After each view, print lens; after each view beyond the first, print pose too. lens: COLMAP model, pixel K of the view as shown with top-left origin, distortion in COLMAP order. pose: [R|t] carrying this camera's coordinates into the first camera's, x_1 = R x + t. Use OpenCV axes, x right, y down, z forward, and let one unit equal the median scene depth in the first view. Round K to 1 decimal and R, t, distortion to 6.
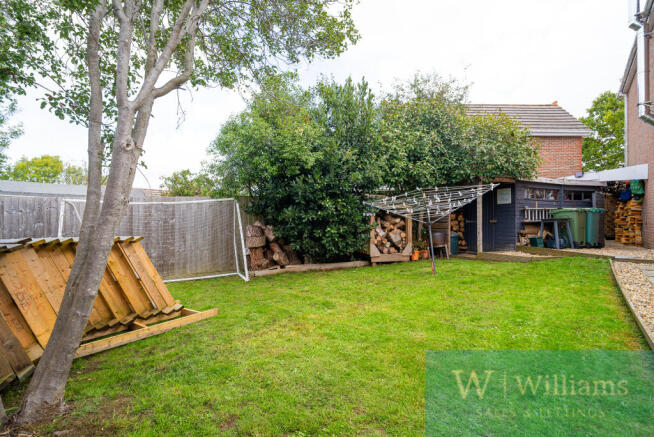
lens RADIAL K [[307.1, 0, 327.0], [0, 307.1, 216.9], [0, 0, 1]] dist [0.001490, 0.000277]
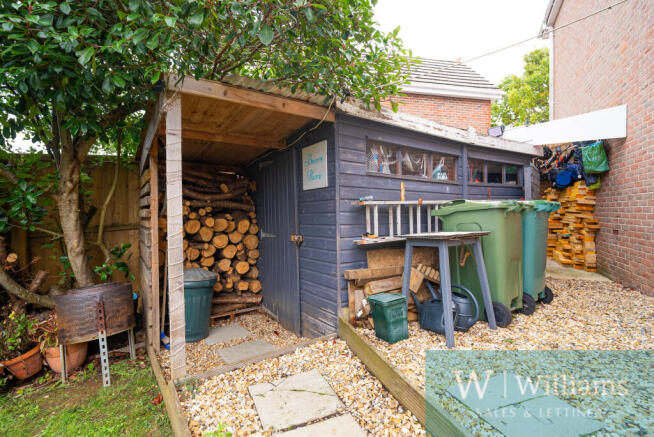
lens RADIAL K [[307.1, 0, 325.8], [0, 307.1, 218.2], [0, 0, 1]] dist [0.001490, 0.000277]
pose [[0.976127, -0.017939, 0.216460, 0.503415], [0.012138, 0.999531, 0.028101, -0.019396], [-0.216862, -0.024803, 0.975887, 0.650827]]
